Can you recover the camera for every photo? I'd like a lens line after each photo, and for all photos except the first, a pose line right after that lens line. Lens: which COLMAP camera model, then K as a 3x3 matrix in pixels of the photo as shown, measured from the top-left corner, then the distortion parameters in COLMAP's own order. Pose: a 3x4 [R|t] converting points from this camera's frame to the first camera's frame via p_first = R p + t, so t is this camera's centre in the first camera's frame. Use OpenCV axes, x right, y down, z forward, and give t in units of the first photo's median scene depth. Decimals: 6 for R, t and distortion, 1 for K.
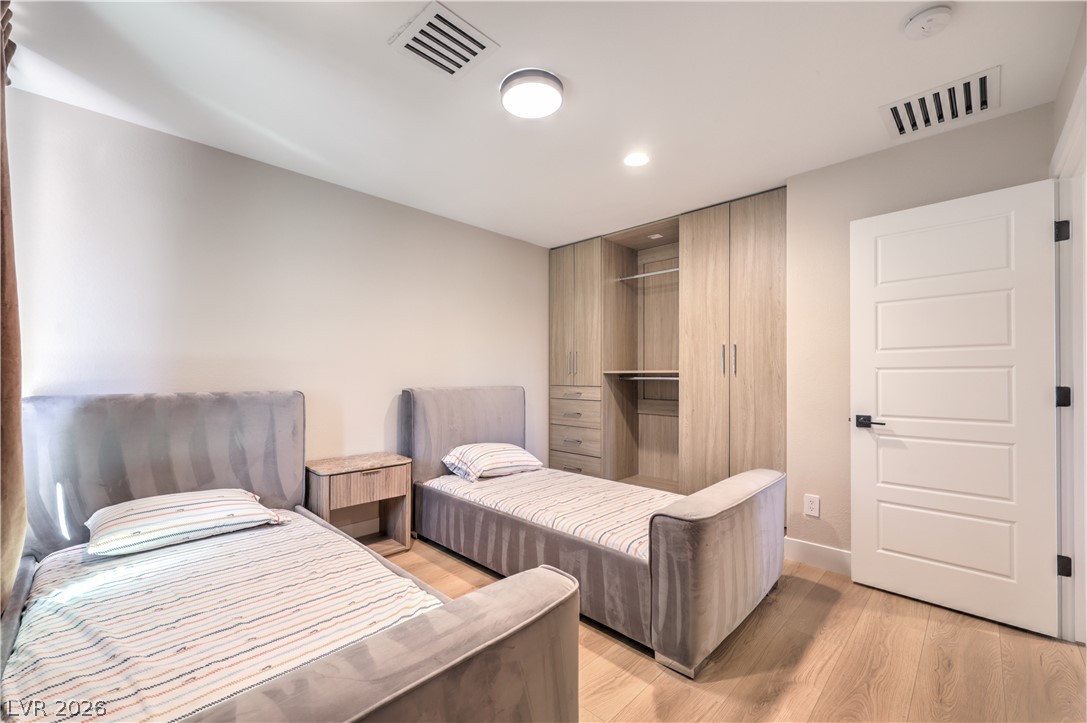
lens RADIAL K [[445.2, 0, 541.9], [0, 445.2, 359.4], [0, 0, 1]] dist [0.000265, -0.000027]
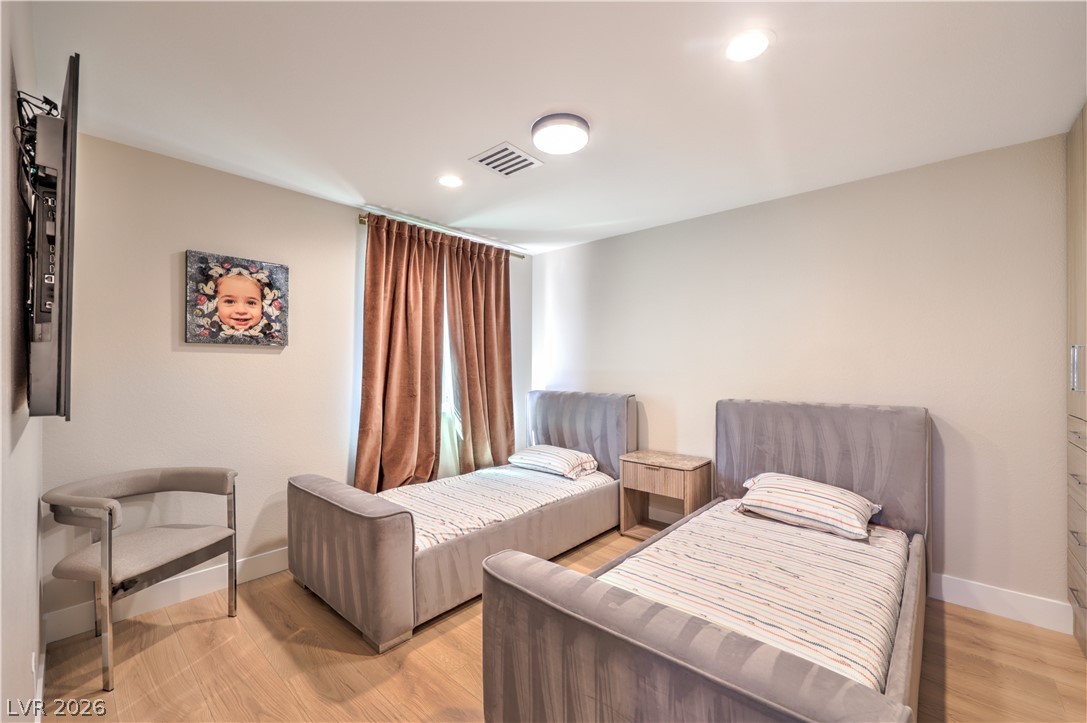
lens RADIAL K [[445.2, 0, 544.0], [0, 445.2, 370.5], [0, 0, 1]] dist [0.000265, -0.000027]
pose [[0.021597, -0.004141, -0.999758, 1.094878], [0.035702, 0.999357, -0.003368, -0.006893], [0.999129, -0.035620, 0.021731, 1.010719]]
